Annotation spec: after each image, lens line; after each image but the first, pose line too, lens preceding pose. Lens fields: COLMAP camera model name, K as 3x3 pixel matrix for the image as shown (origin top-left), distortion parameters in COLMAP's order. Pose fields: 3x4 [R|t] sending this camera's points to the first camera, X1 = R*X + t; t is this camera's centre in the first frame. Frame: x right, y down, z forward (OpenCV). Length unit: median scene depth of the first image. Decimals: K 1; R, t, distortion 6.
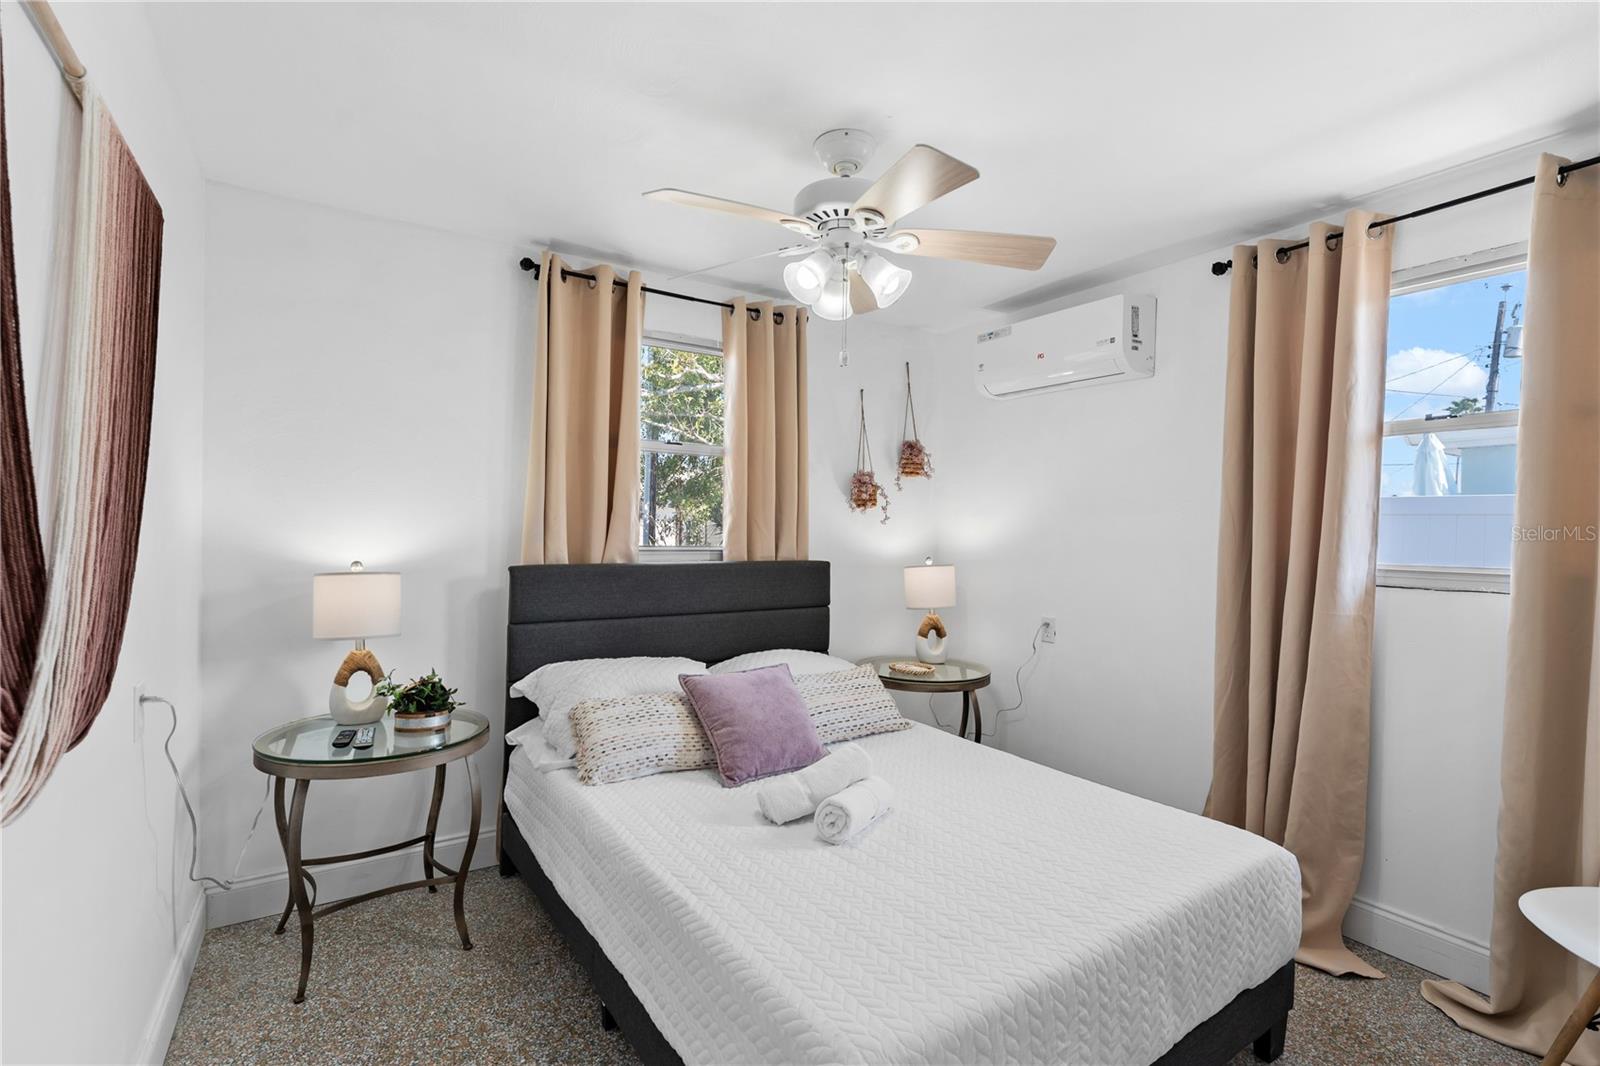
lens RADIAL K [[724.1, 0, 800.0], [0, 724.1, 533.0], [0, 0, 1]] dist [-0.000312, -0.012046]
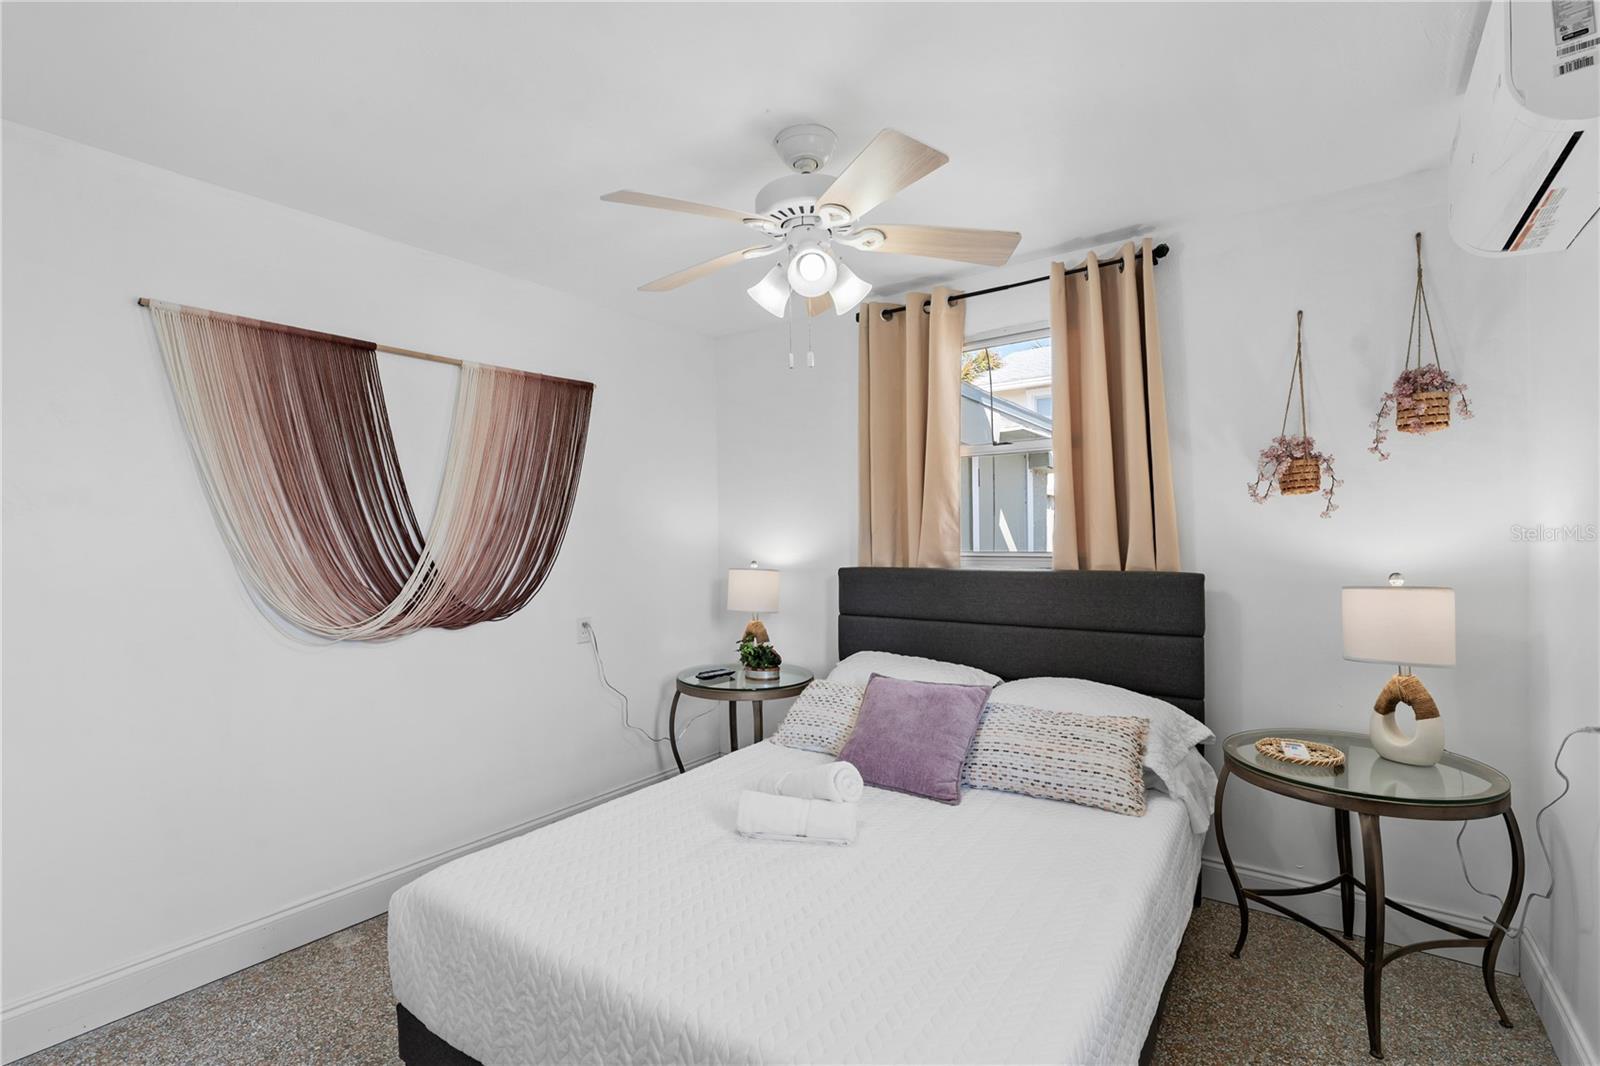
lens RADIAL K [[724.1, 0, 800.0], [0, 724.1, 533.0], [0, 0, 1]] dist [-0.000312, -0.012046]
pose [[0.357199, -0.025682, -0.933675, 0.666399], [0.011256, 0.999668, -0.023191, 0.013163], [0.933960, -0.002225, 0.357370, 0.445930]]
